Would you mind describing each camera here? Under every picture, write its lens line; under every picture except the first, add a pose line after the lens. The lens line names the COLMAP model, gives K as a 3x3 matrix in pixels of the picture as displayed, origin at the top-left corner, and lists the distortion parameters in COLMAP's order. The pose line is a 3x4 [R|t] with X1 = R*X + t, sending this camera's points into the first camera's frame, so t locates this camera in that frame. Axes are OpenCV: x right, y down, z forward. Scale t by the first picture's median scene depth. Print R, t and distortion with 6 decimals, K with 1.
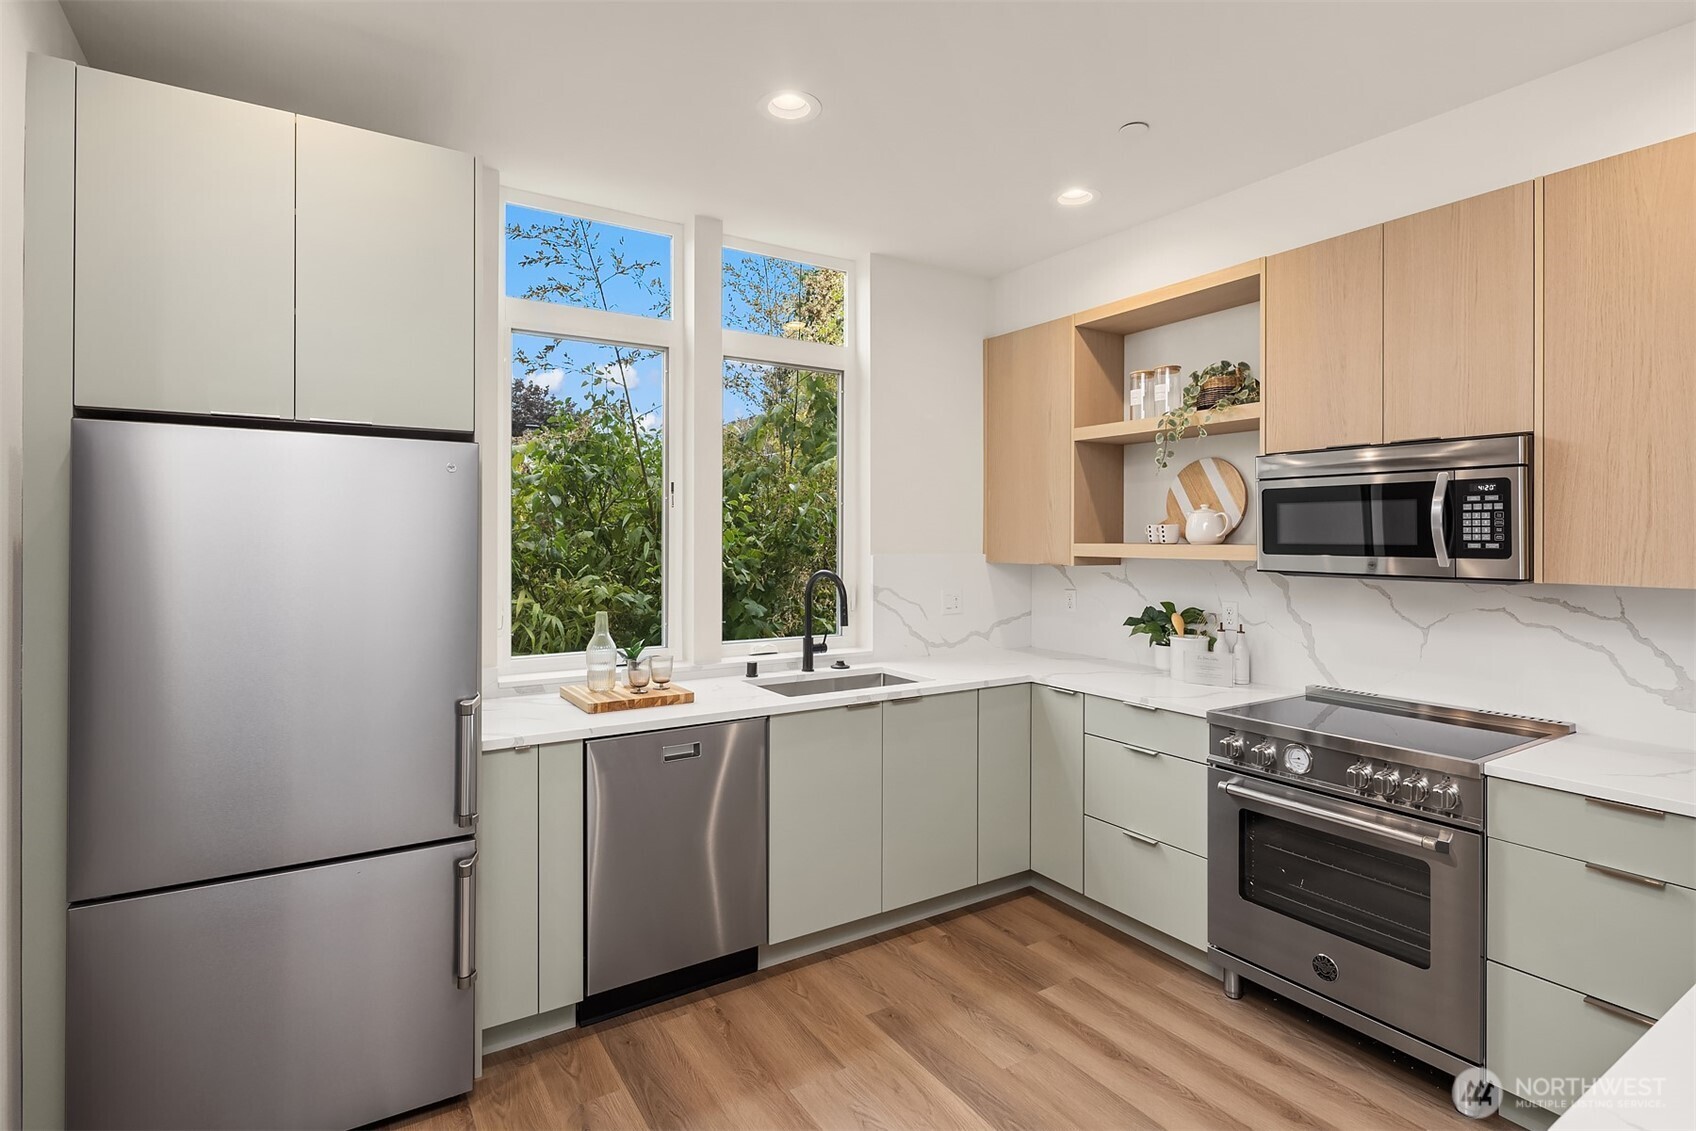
lens RADIAL K [[830.3, 0, 852.4], [0, 830.3, 531.2], [0, 0, 1]] dist [0.001456, -0.003305]
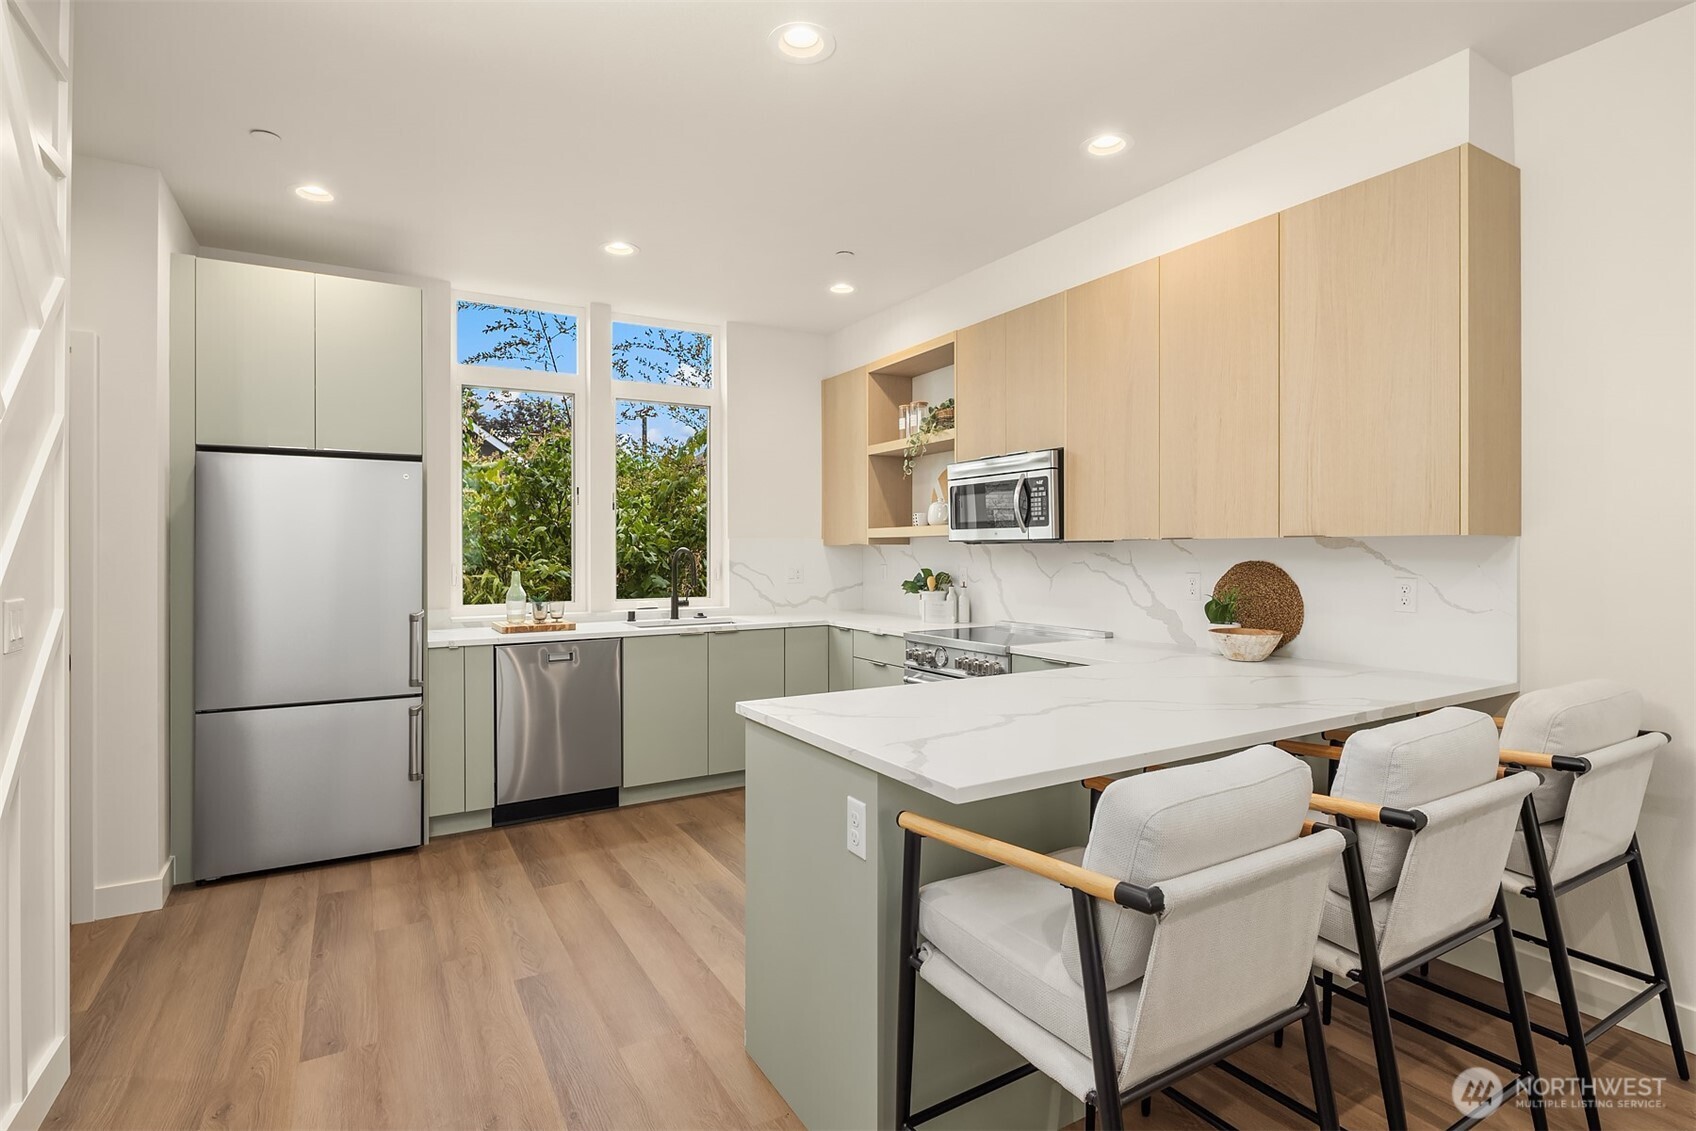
lens RADIAL K [[830.3, 0, 852.2], [0, 830.3, 540.2], [0, 0, 1]] dist [0.001456, -0.003305]
pose [[0.999242, -0.008153, -0.038058, 0.366542], [0.007997, 0.999959, -0.004244, 0.050323], [0.038091, 0.003936, 0.999267, -0.493095]]
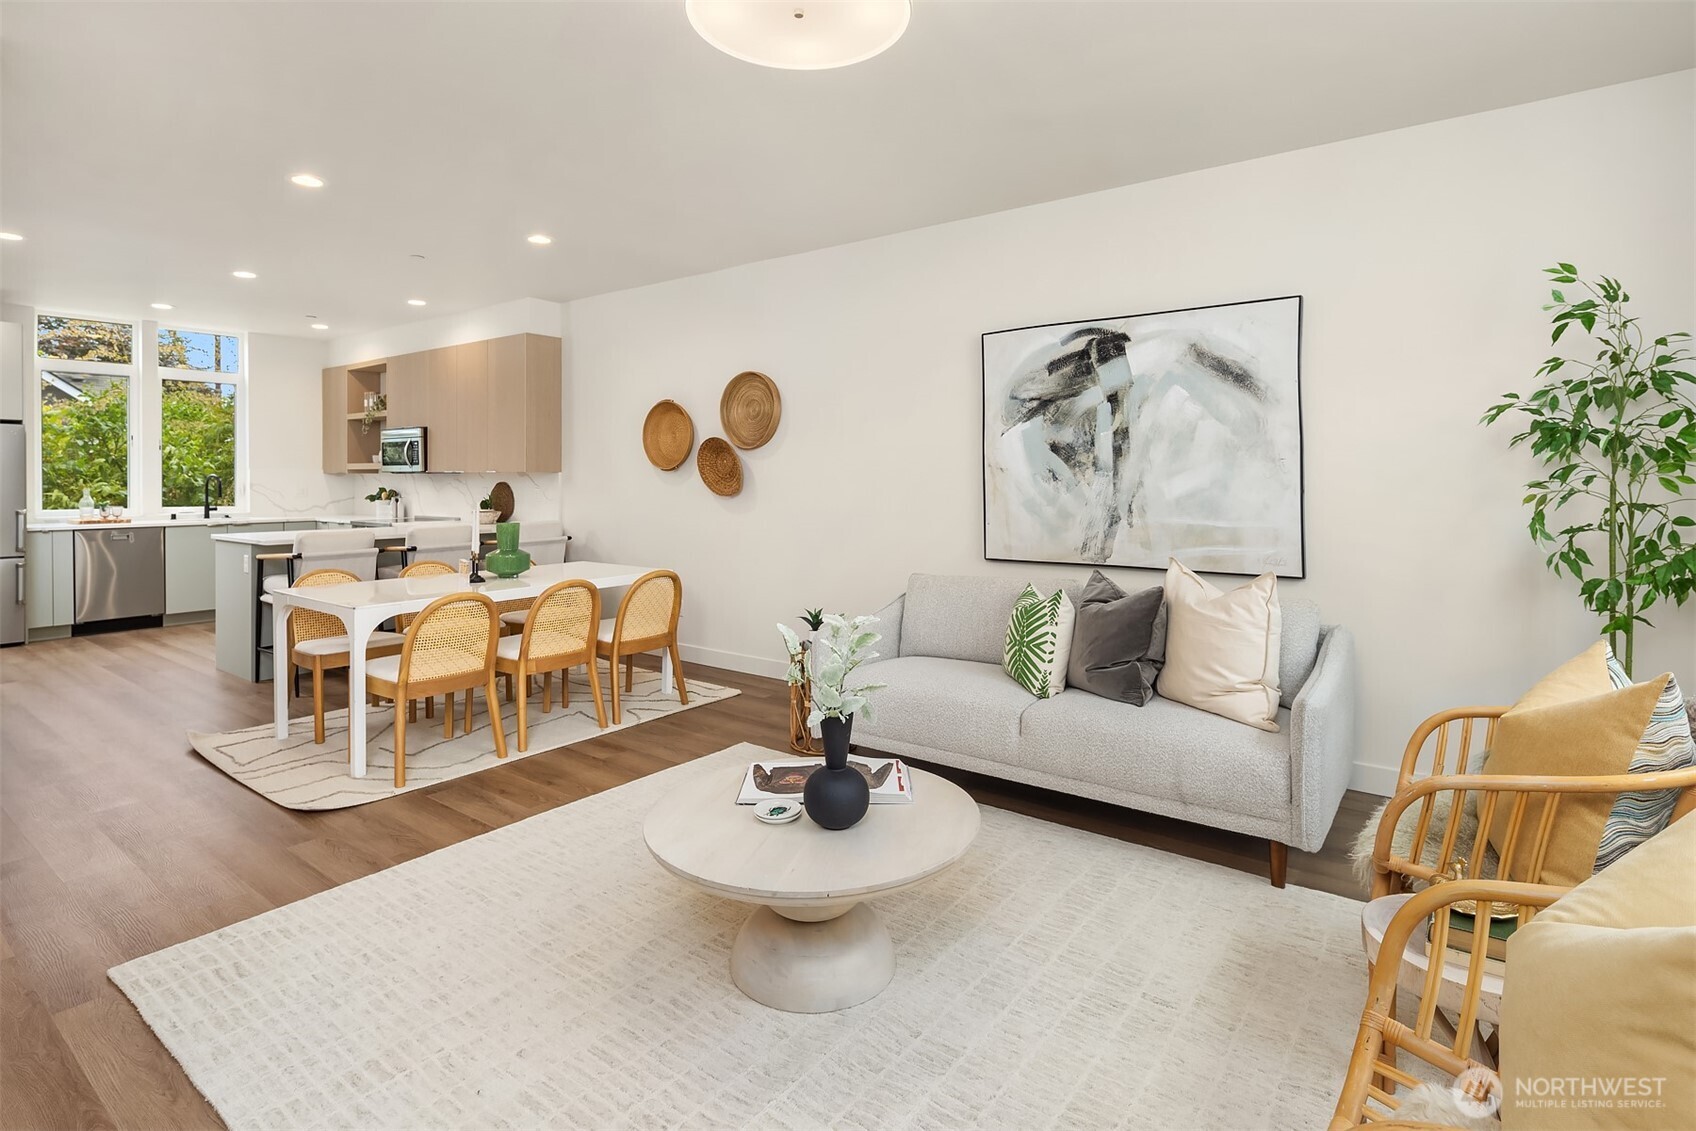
lens RADIAL K [[830.3, 0, 832.5], [0, 830.3, 486.1], [0, 0, 1]] dist [0.001456, -0.003305]
pose [[0.941585, -0.004516, 0.336746, 0.960006], [0.000151, 0.999916, 0.012987, 0.058156], [-0.336776, -0.012178, 0.941506, -2.088379]]
